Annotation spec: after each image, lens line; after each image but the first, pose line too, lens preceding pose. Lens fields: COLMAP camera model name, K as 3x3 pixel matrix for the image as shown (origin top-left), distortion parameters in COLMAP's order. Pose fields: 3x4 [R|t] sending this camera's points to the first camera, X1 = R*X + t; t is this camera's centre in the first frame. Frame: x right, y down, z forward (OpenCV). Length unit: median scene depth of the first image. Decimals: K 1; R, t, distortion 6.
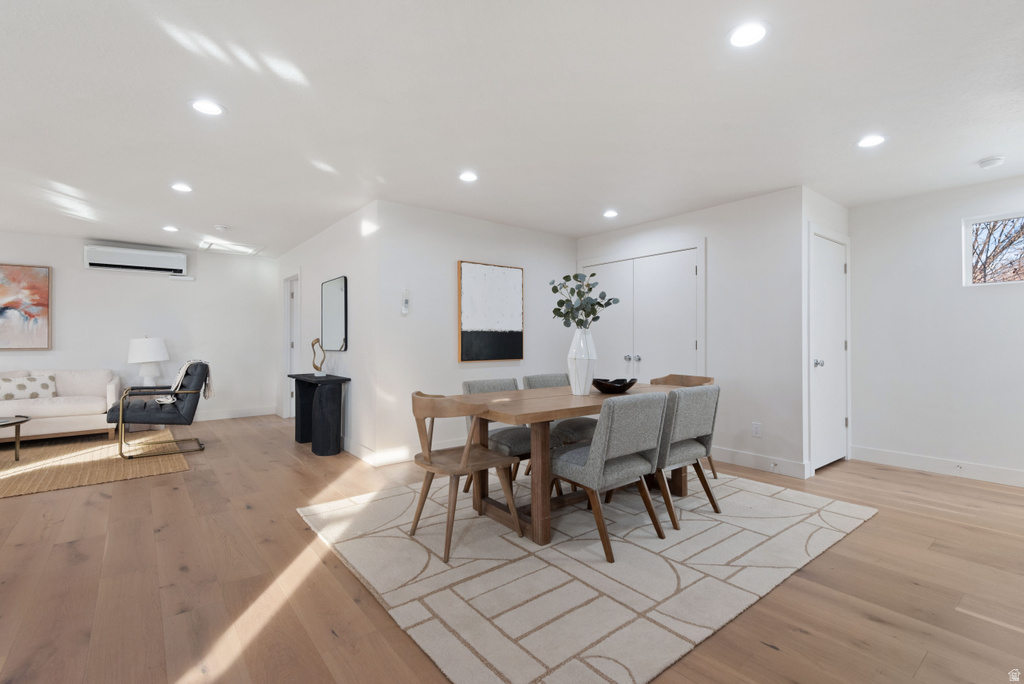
lens RADIAL K [[468.6, 0, 515.6], [0, 468.6, 337.8], [0, 0, 1]] dist [0.025992, -0.009270]
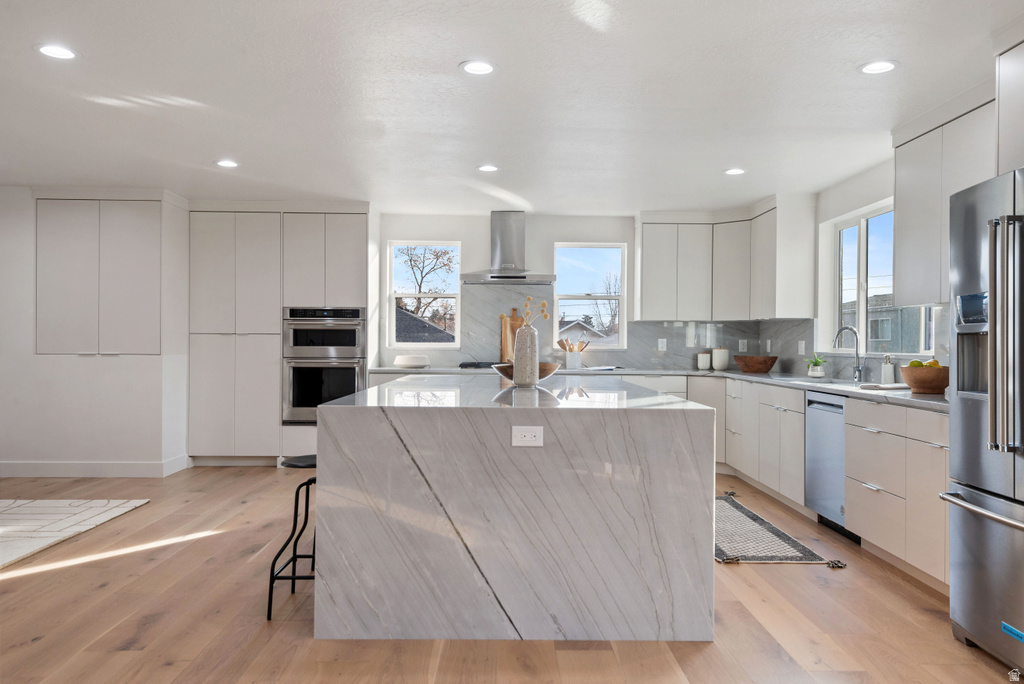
lens RADIAL K [[787.0, 0, 508.2], [0, 787.0, 344.9], [0, 0, 1]] dist [0.043576, 0.000999]
pose [[-0.785661, -0.005509, 0.618633, -1.073180], [-0.007507, 0.999972, -0.000629, 0.003868], [-0.618612, -0.005138, -0.785680, 0.816269]]
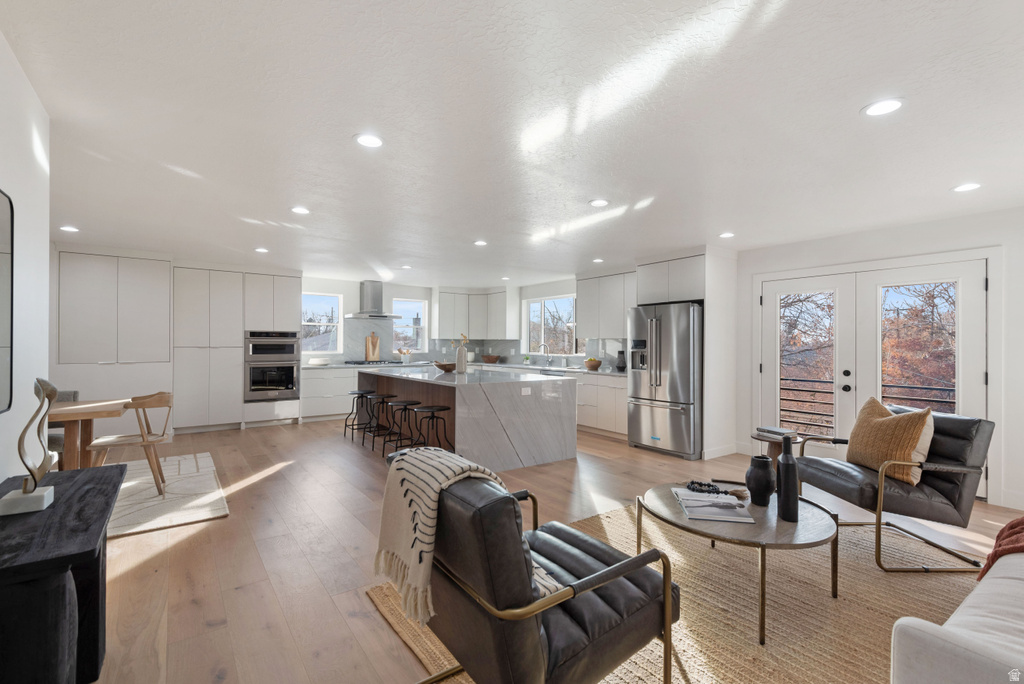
lens RADIAL K [[467.6, 0, 516.0], [0, 467.6, 342.7], [0, 0, 1]] dist [0.036060, -0.016889]
pose [[-0.998870, -0.003247, 0.047413, -0.738361], [-0.003495, 0.999981, -0.005161, -0.022095], [-0.047395, -0.005321, -0.998862, 1.294750]]
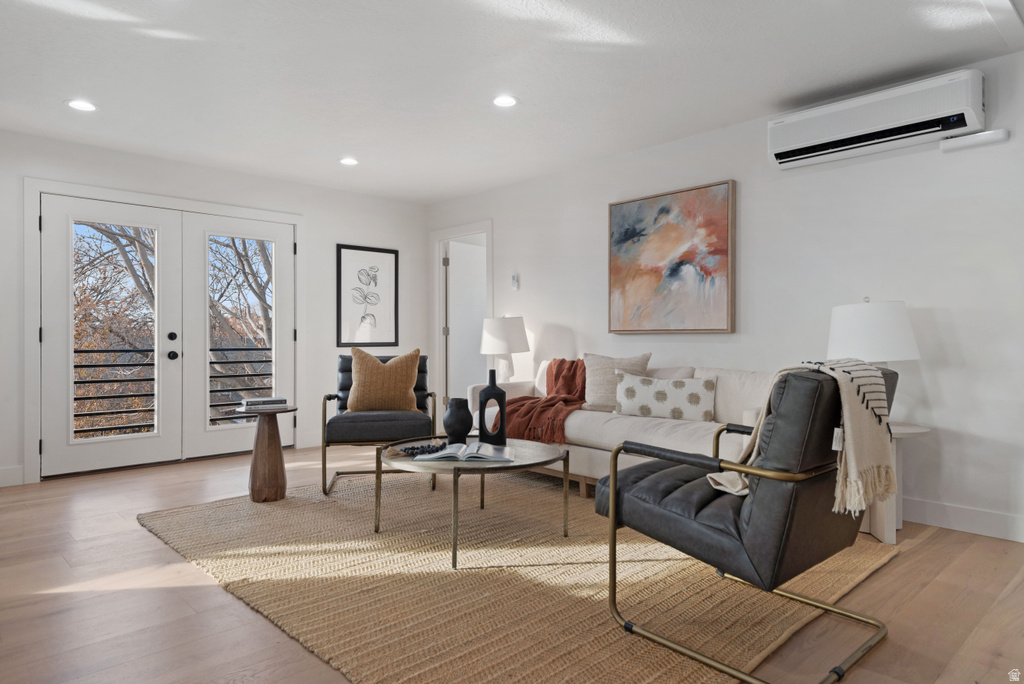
lens RADIAL K [[634.6, 0, 516.7], [0, 634.6, 335.3], [0, 0, 1]] dist [0.031171, -0.001196]
pose [[0.087738, 0.001197, -0.996143, -0.305413], [0.004557, 0.999988, 0.001603, 0.029572], [0.996133, -0.004681, 0.087731, 0.780791]]
